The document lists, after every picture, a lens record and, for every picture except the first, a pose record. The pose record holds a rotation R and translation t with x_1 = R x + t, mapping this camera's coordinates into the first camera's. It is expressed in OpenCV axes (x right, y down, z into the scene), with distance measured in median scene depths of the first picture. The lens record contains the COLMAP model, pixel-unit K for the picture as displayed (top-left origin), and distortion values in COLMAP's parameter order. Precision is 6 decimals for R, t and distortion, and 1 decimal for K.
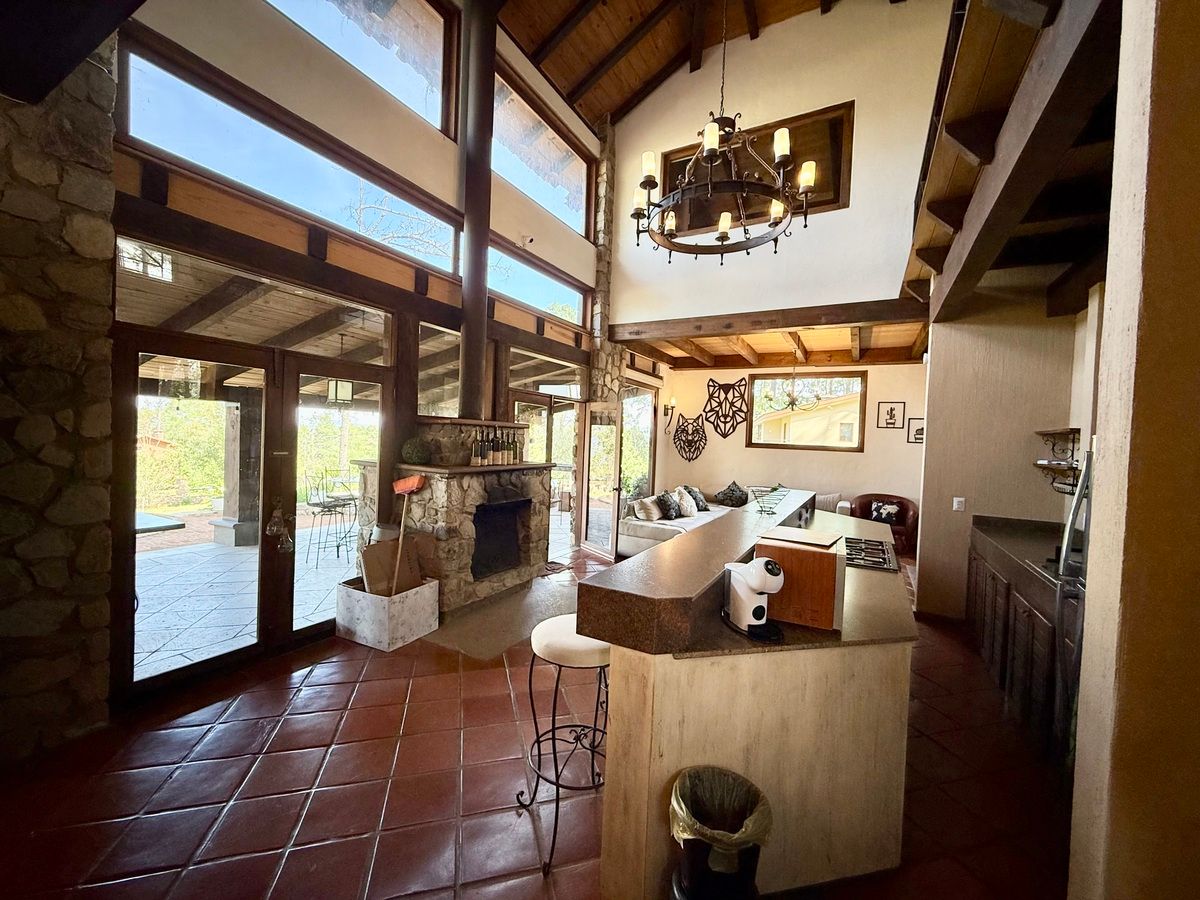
lens RADIAL K [[483.2, 0, 600.0], [0, 483.2, 450.0], [0, 0, 1]] dist [-0.000159, 0.000020]
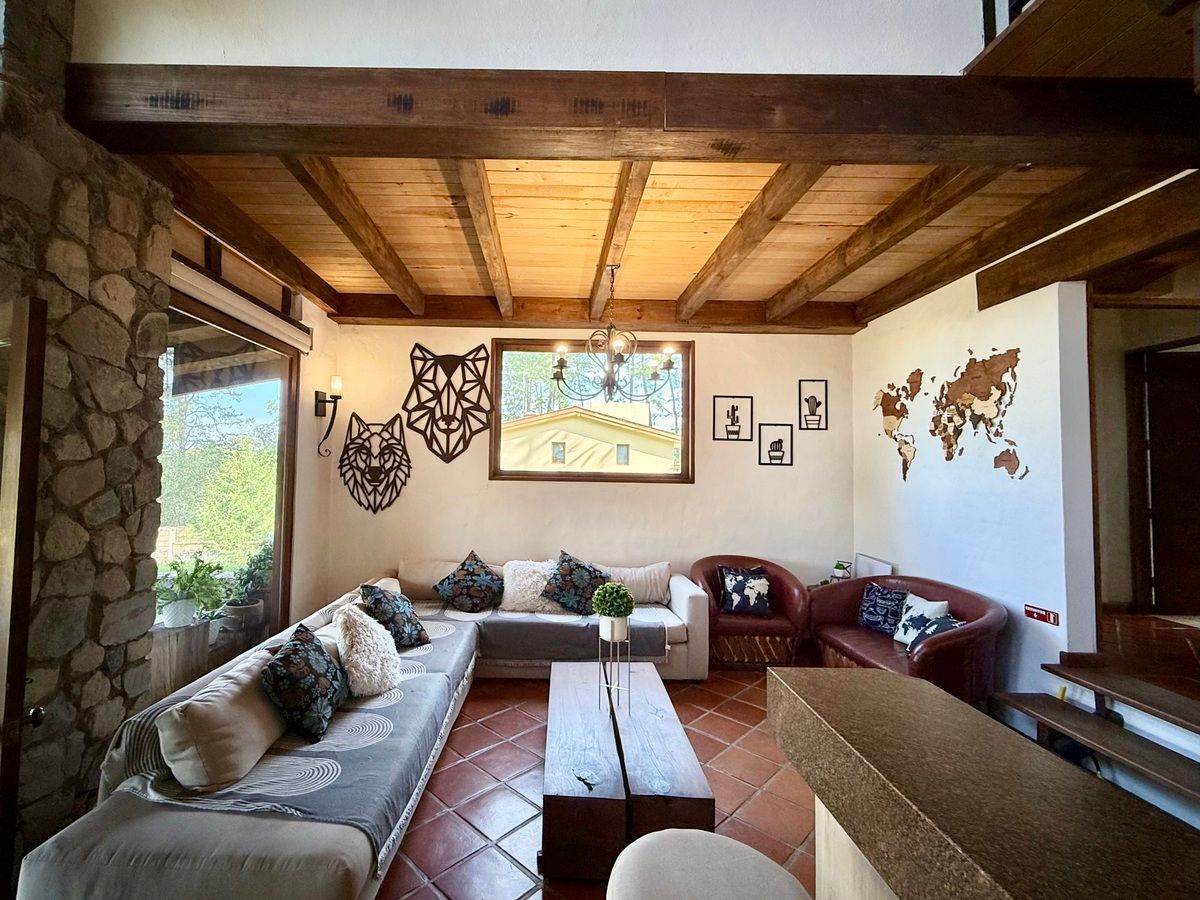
lens RADIAL K [[631.1, 0, 600.0], [0, 631.1, 450.0], [0, 0, 1]] dist [0.000916, 0.000236]
pose [[0.863137, -0.007538, 0.504913, 0.064934], [0.029550, 0.998929, -0.035602, -0.009788], [-0.504104, 0.045649, 0.862436, 0.361132]]
